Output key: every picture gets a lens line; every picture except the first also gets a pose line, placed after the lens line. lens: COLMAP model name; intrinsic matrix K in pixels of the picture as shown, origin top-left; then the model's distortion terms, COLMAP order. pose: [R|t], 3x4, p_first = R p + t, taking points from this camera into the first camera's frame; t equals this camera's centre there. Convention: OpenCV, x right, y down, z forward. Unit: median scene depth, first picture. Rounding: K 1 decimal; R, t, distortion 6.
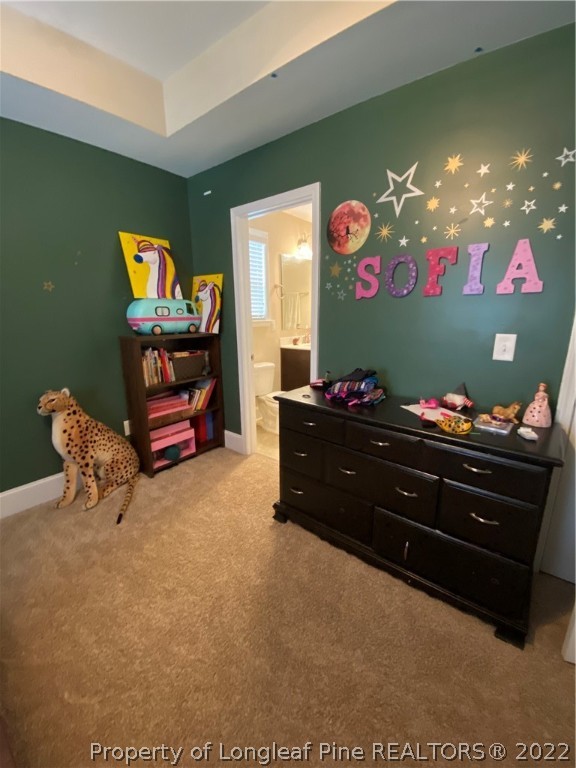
lens RADIAL K [[312.1, 0, 292.2], [0, 312.1, 383.1], [0, 0, 1]] dist [-0.008597, -0.005764]
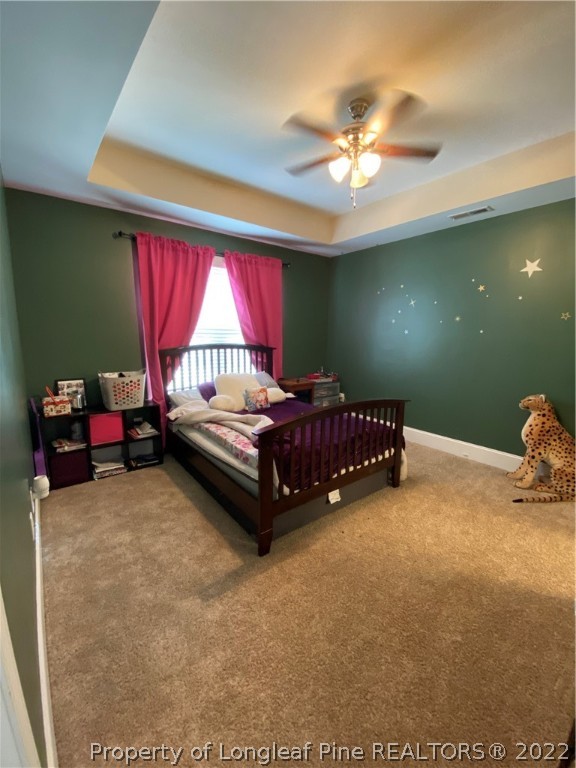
lens RADIAL K [[312.1, 0, 289.8], [0, 312.1, 385.6], [0, 0, 1]] dist [-0.008597, -0.005764]
pose [[-0.217784, 0.165279, -0.961901, 0.668788], [-0.235937, 0.947411, 0.216208, -0.044593], [0.947050, 0.274034, -0.167335, 0.195417]]
